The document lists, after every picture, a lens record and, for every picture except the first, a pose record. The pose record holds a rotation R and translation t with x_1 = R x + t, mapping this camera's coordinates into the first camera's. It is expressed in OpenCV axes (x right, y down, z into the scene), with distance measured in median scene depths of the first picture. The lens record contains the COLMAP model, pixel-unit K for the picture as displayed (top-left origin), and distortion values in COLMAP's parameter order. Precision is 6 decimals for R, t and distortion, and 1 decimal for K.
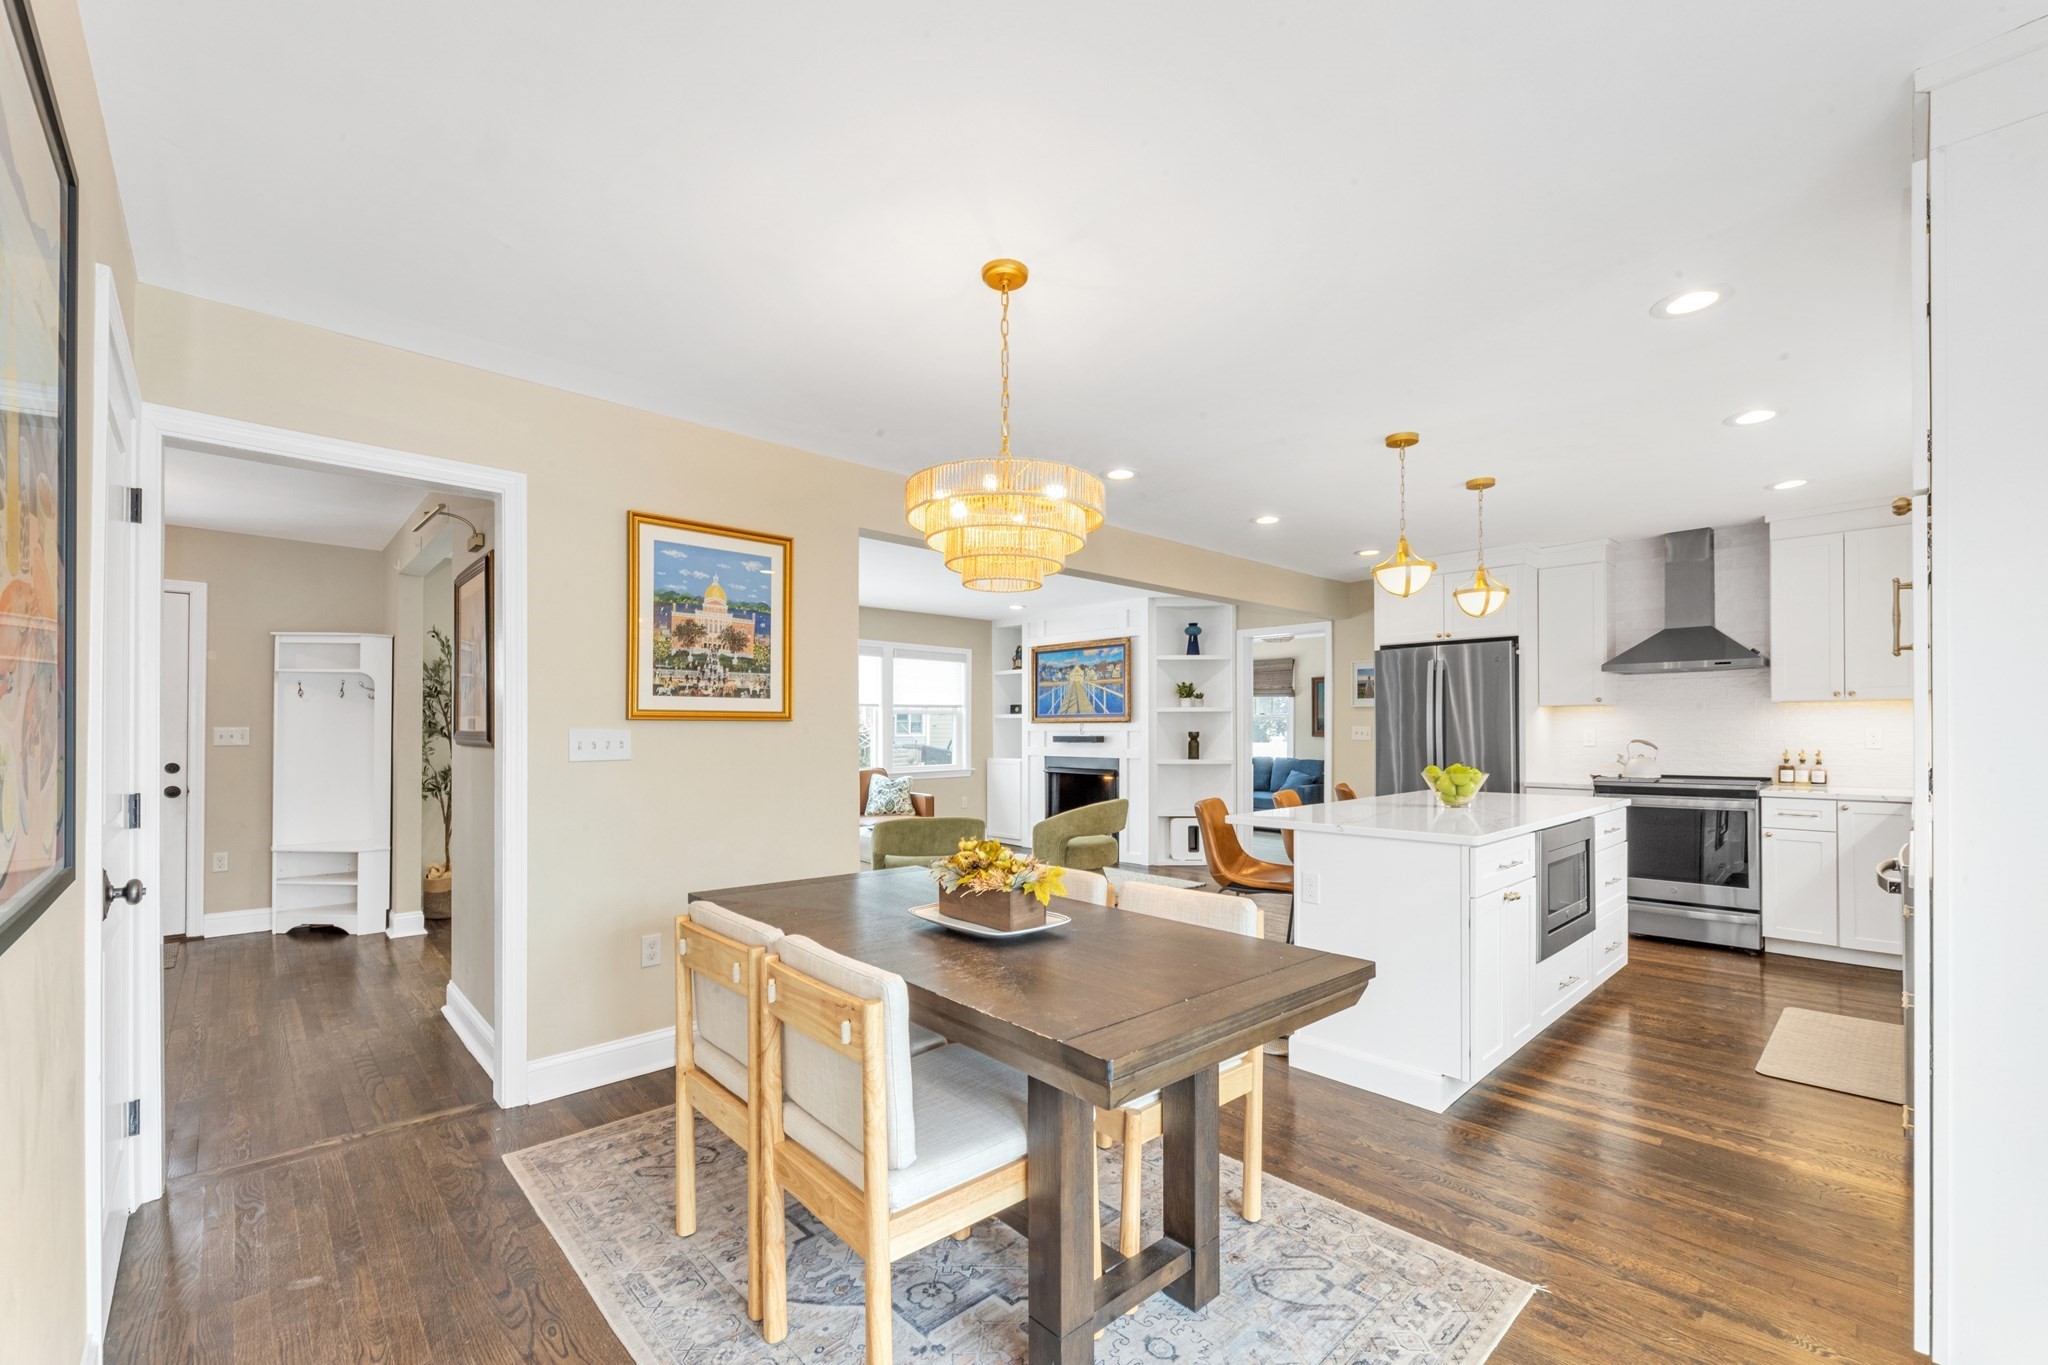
lens RADIAL K [[846.8, 0, 1038.2], [0, 846.8, 723.7], [0, 0, 1]] dist [-0.002419, -0.000633]
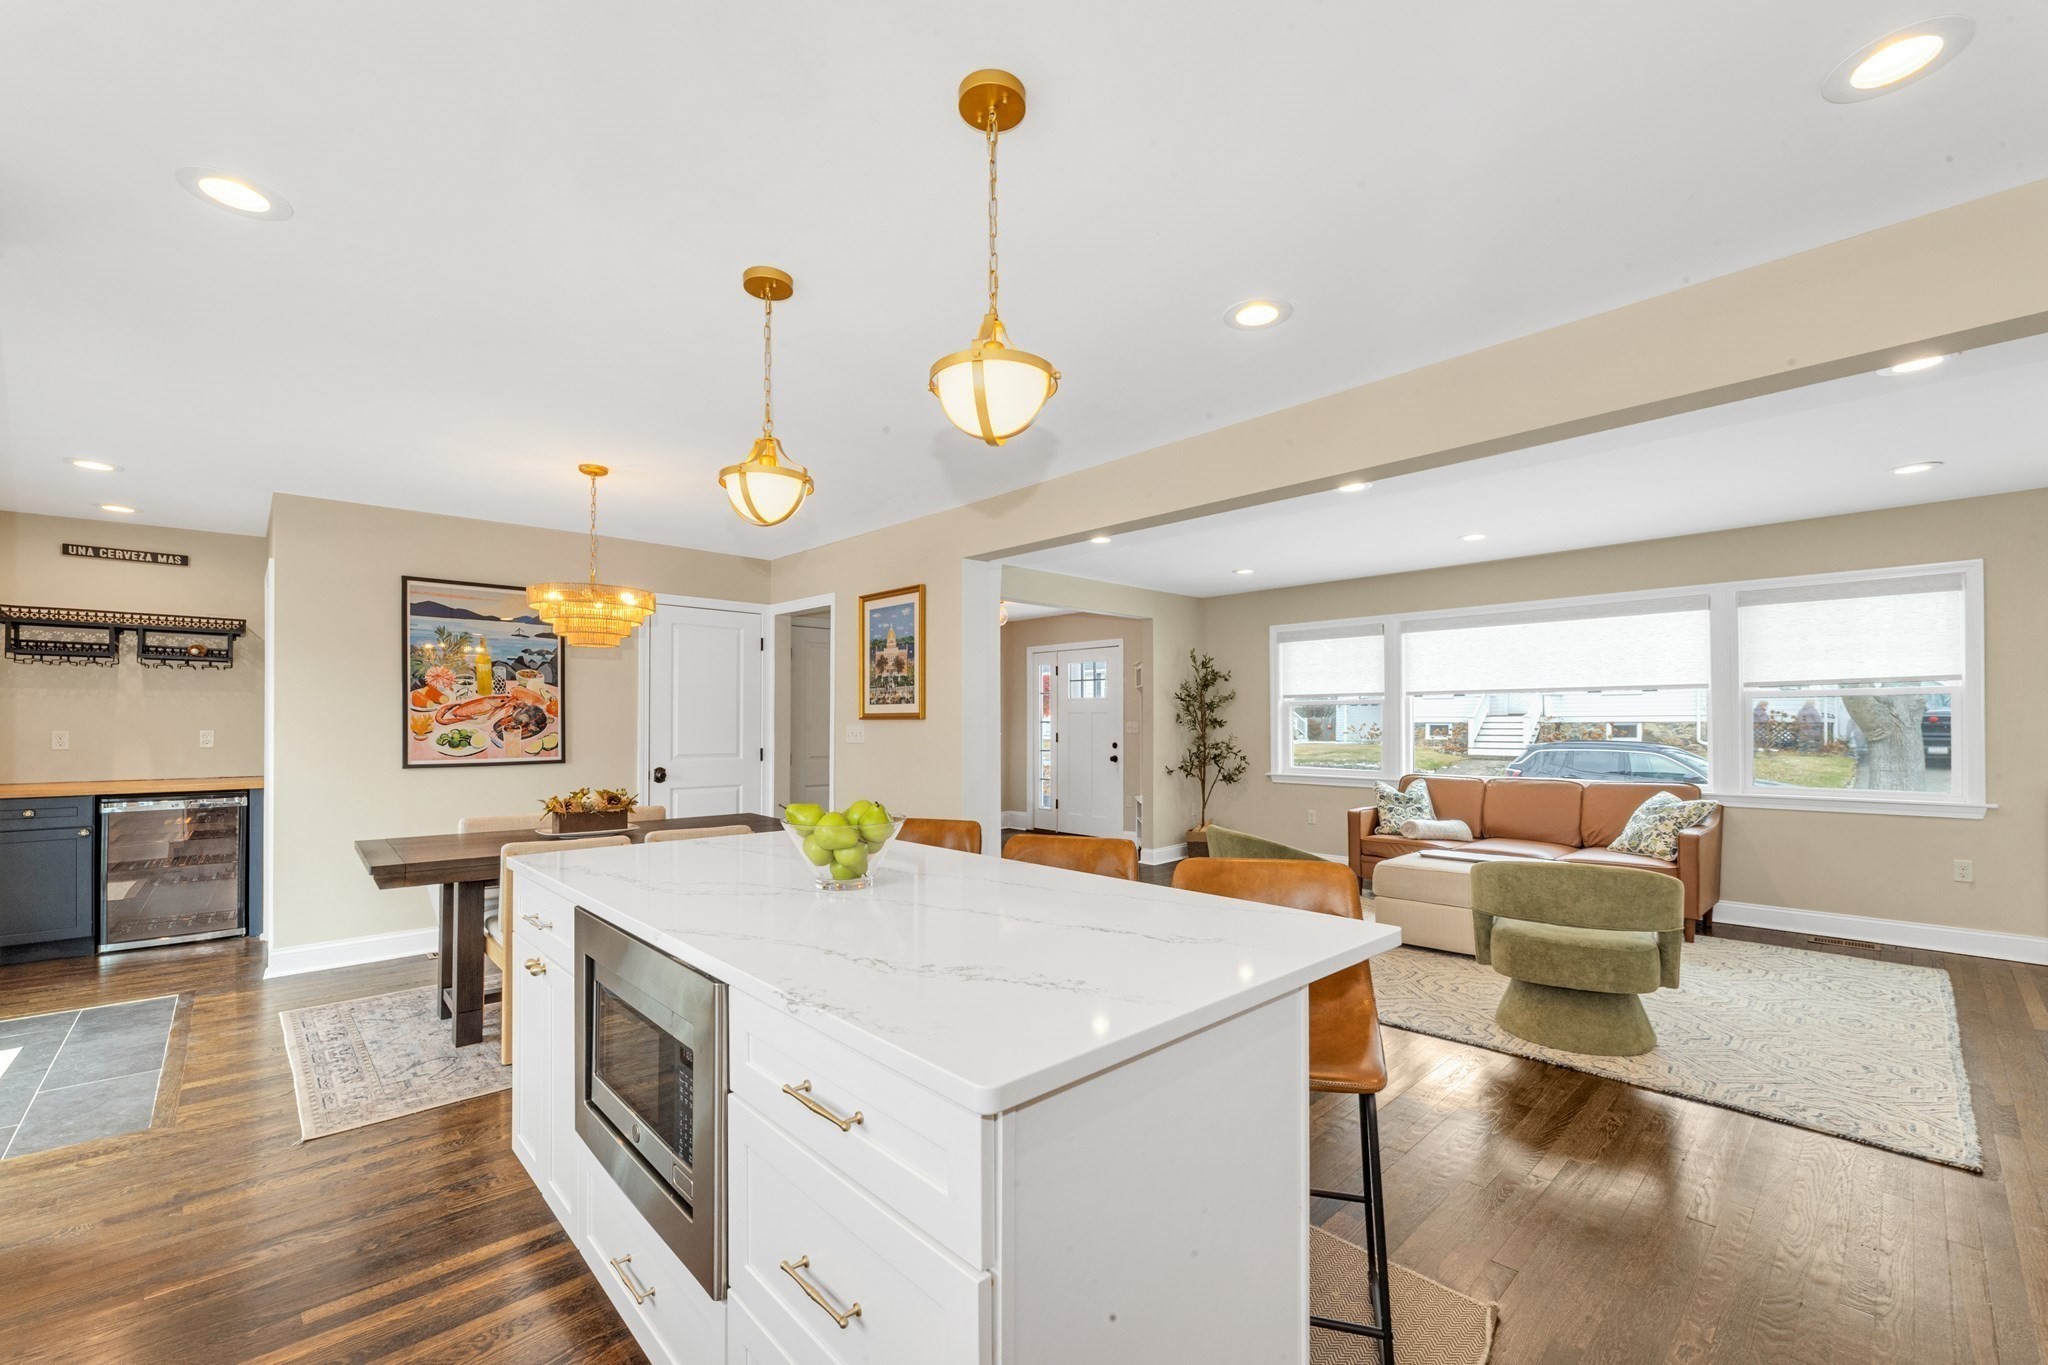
lens RADIAL K [[846.8, 0, 1037.3], [0, 846.8, 713.2], [0, 0, 1]] dist [-0.002419, -0.000633]
pose [[-0.004456, -0.010059, -0.999939, 0.718591], [0.008698, 0.999911, -0.010097, 0.001390], [0.999952, -0.008742, -0.004368, 0.808015]]
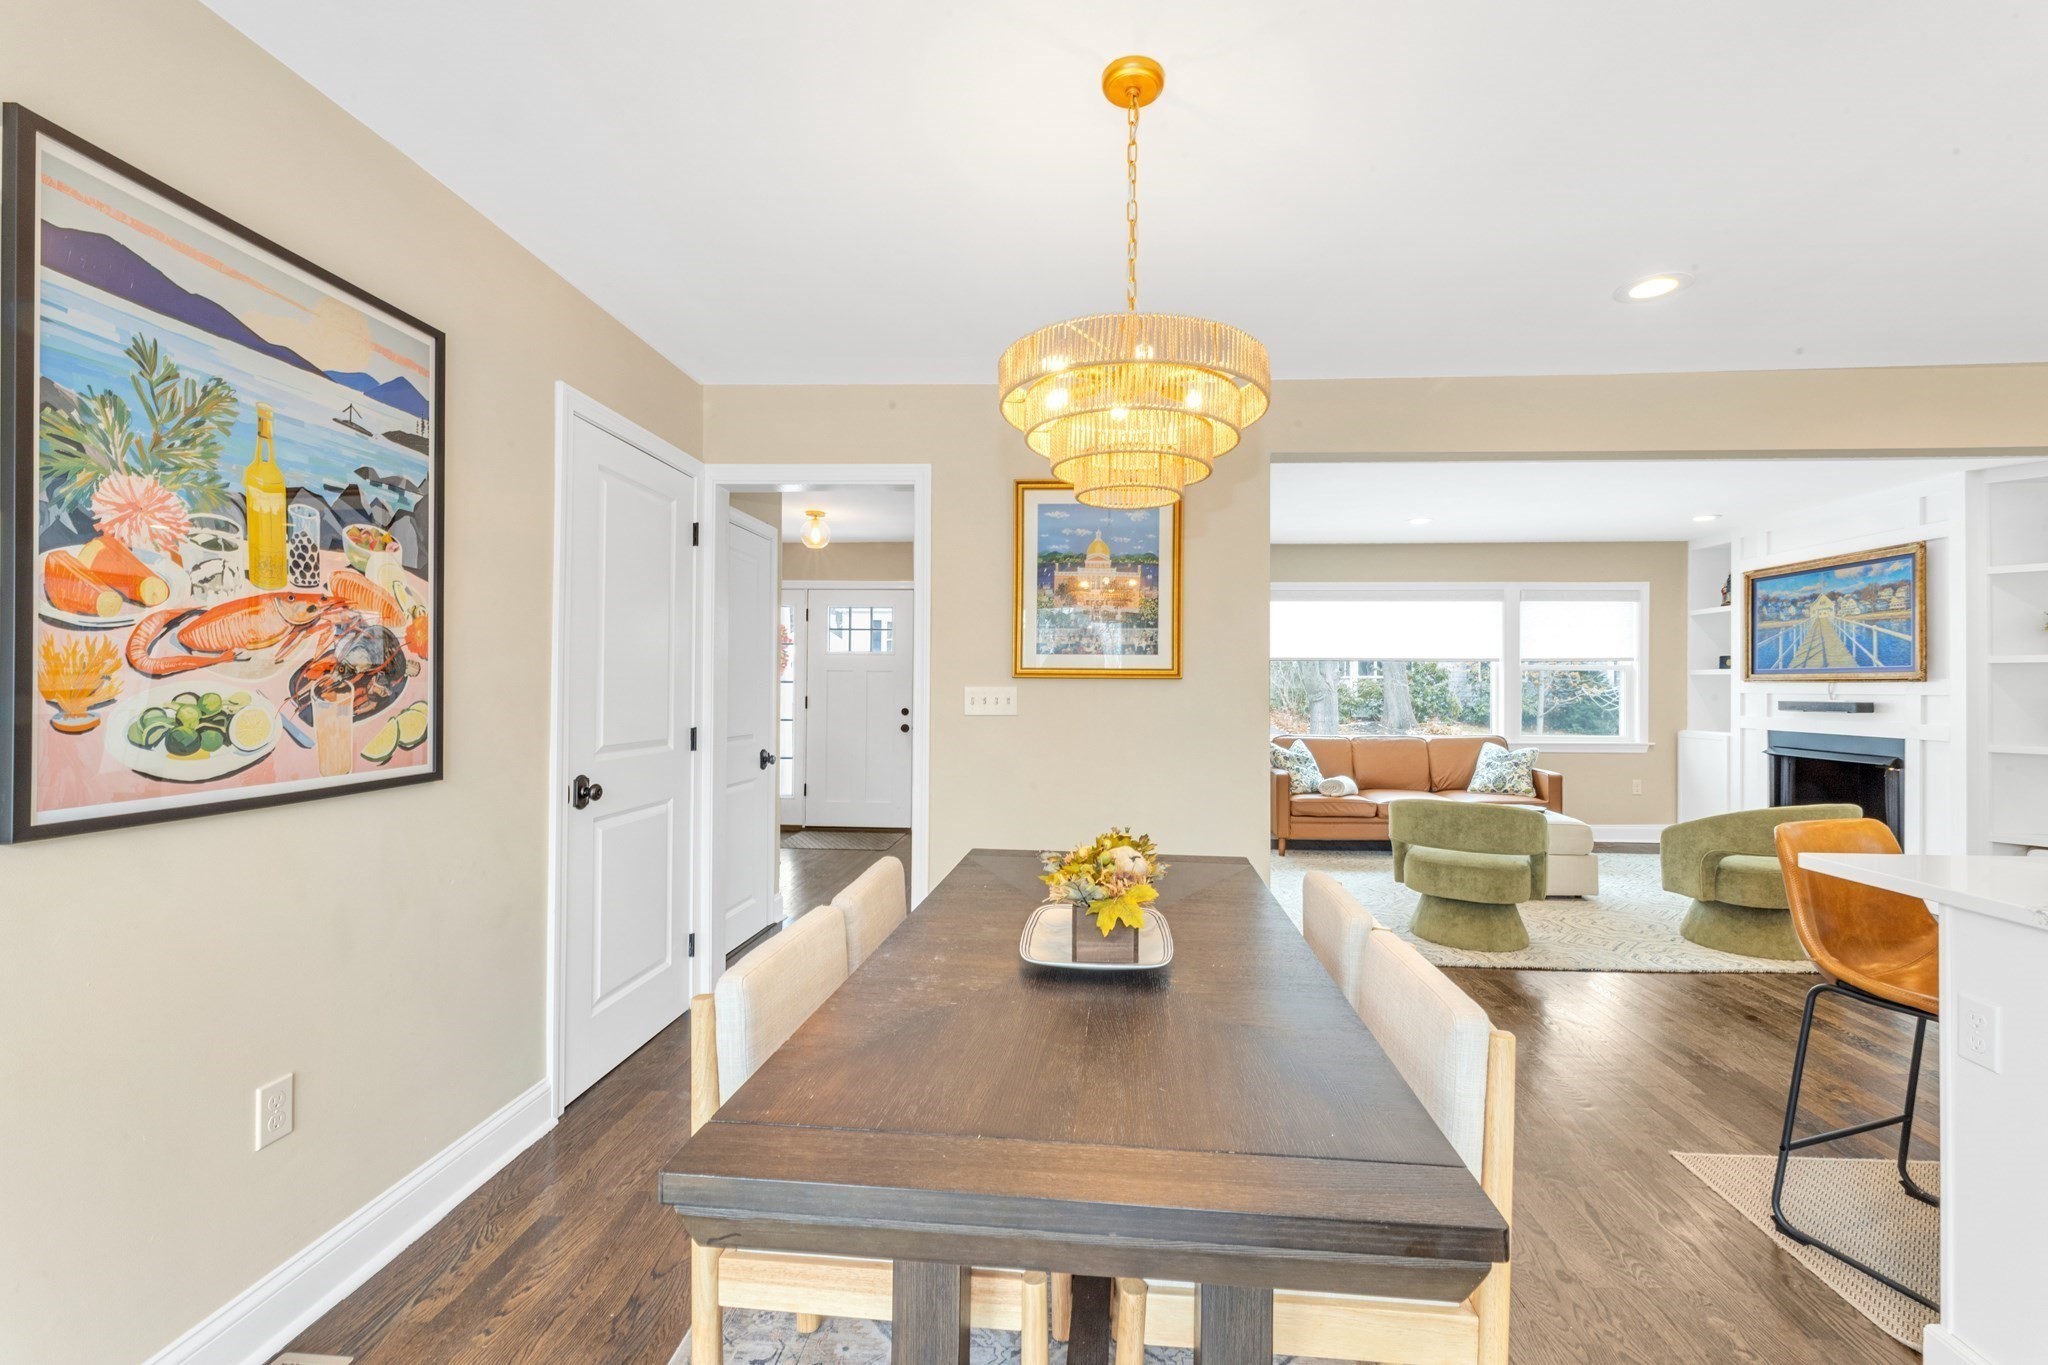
lens RADIAL K [[846.8, 0, 1042.1], [0, 846.8, 676.9], [0, 0, 1]] dist [-0.002419, -0.000633]
pose [[0.676540, -0.002122, -0.736403, 0.189464], [-0.002230, 0.999985, -0.004931, -0.000391], [0.736402, 0.004978, 0.676526, 0.184571]]
